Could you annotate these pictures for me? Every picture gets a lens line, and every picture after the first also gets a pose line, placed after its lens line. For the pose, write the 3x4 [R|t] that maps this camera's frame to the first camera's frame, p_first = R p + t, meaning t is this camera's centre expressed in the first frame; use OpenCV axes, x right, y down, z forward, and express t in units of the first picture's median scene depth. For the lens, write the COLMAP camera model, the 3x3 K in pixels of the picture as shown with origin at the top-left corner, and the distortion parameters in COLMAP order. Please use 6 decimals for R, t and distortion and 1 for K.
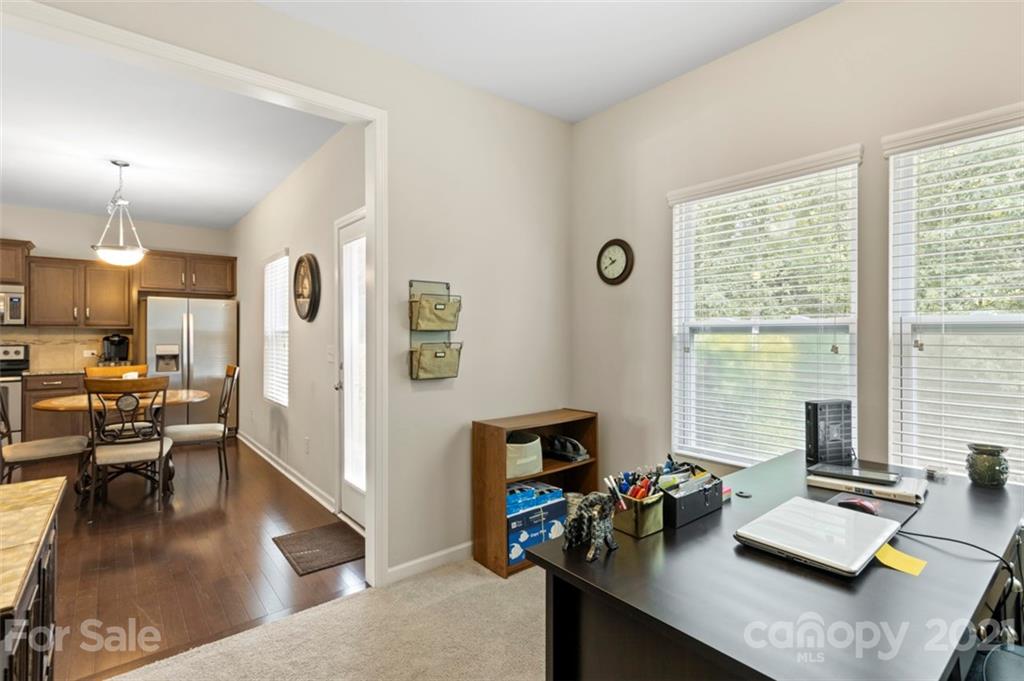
lens RADIAL K [[477.5, 0, 510.9], [0, 477.5, 327.0], [0, 0, 1]] dist [0.000147, 0.000014]
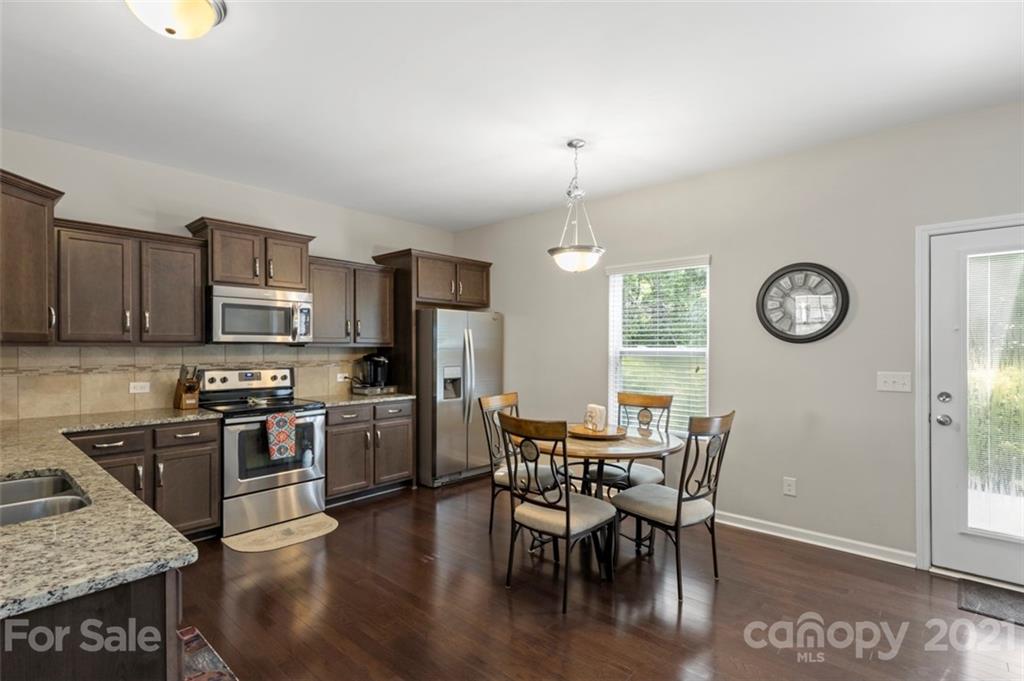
lens RADIAL K [[489.9, 0, 509.4], [0, 489.9, 332.4], [0, 0, 1]] dist [0.000134, 0.000212]
pose [[0.990528, 0.005773, 0.137188, -0.758212], [-0.003528, 0.999856, -0.016600, -0.008447], [-0.137264, 0.015959, 0.990406, 0.143878]]
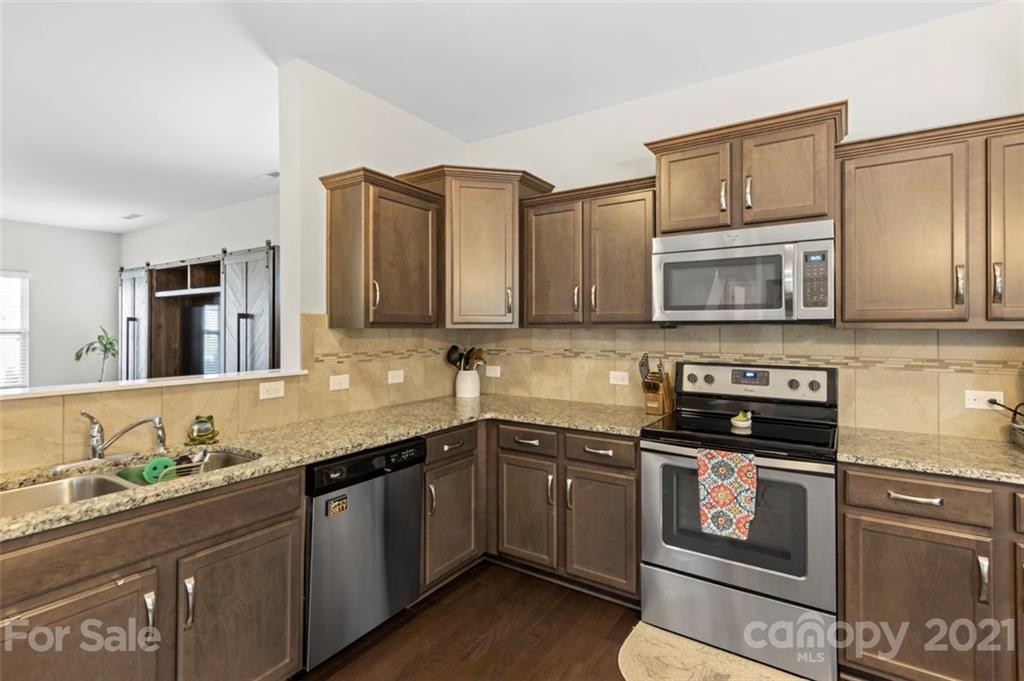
lens RADIAL K [[489.9, 0, 509.4], [0, 489.9, 332.4], [0, 0, 1]] dist [0.000134, 0.000212]
pose [[0.272845, 0.008778, -0.962018, -0.669558], [0.012053, 0.999849, 0.012542, -0.002671], [0.961983, -0.015018, 0.272698, 0.603569]]
